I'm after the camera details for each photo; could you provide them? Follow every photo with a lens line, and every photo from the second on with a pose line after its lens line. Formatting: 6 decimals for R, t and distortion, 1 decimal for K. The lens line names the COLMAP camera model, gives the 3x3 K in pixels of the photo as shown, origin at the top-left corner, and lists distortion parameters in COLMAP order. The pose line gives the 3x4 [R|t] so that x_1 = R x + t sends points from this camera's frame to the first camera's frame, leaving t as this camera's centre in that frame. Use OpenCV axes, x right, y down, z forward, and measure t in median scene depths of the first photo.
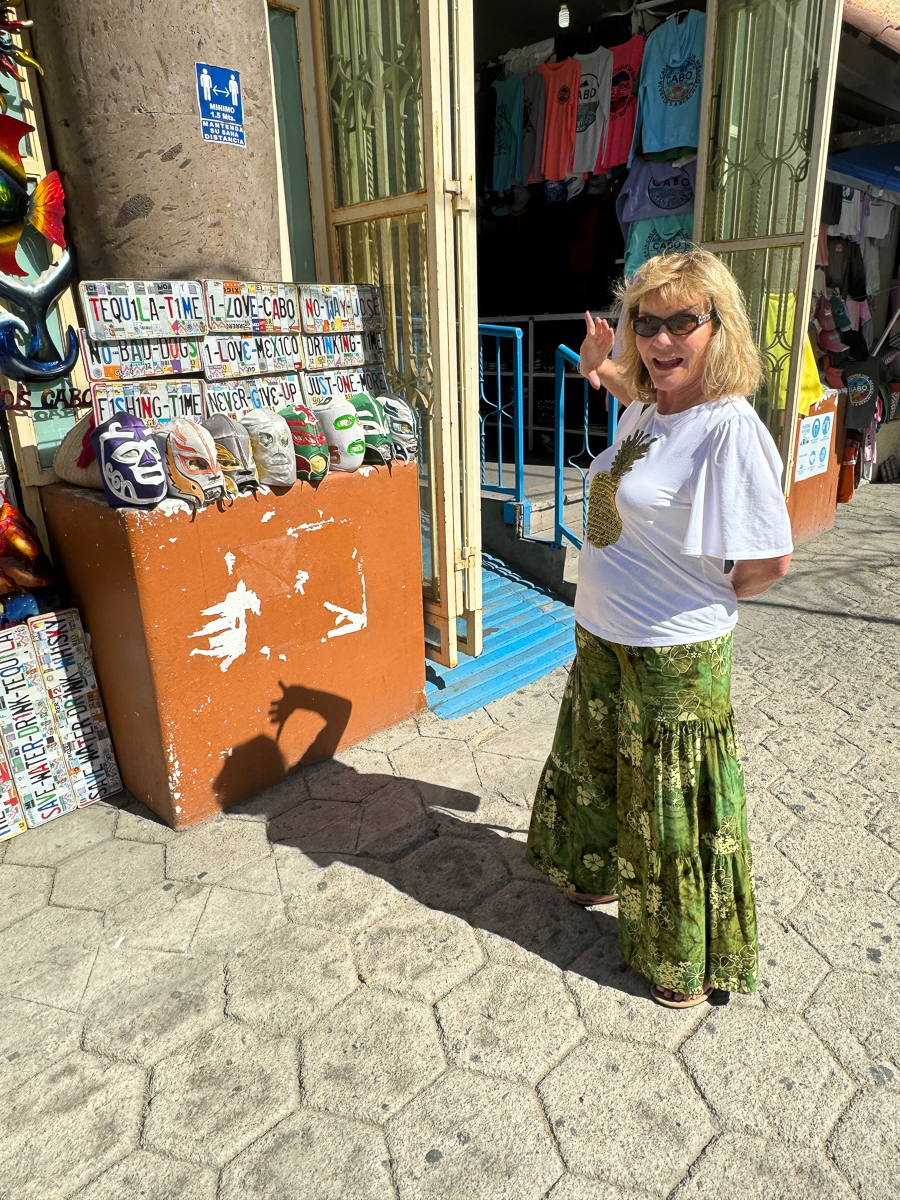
lens RADIAL K [[799.2, 0, 457.7], [0, 799.2, 594.9], [0, 0, 1]] dist [0.004610, -0.000589]
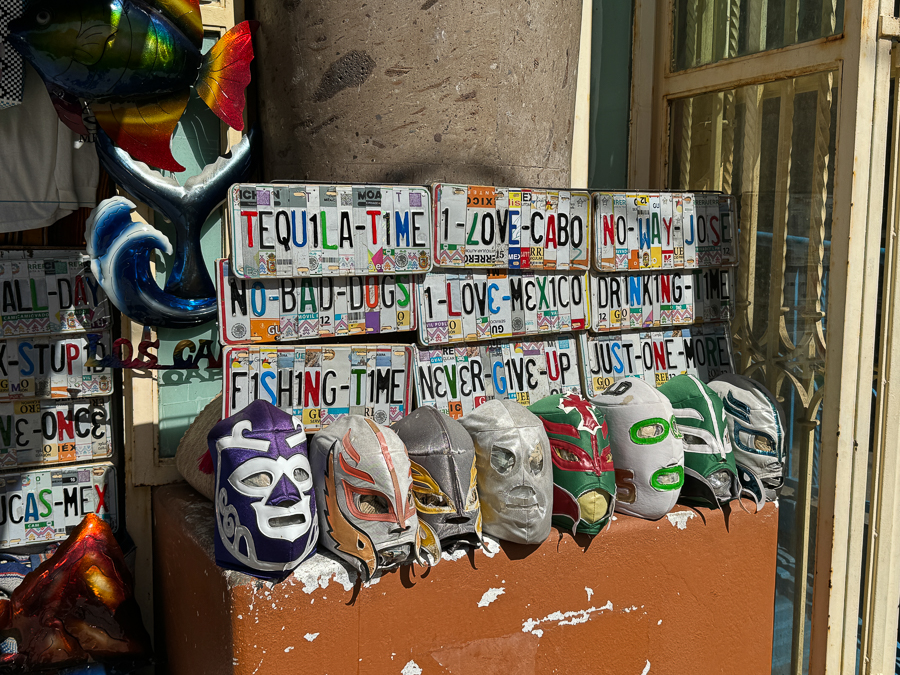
lens RADIAL K [[988.0, 0, 451.0], [0, 988.0, 341.2], [0, 0, 1]] dist [0.114841, 0.000000]
pose [[0.943573, 0.073124, -0.322991, -0.058250], [-0.136649, 0.974386, -0.178604, -0.144862], [0.301658, 0.212662, 0.929396, 0.331612]]
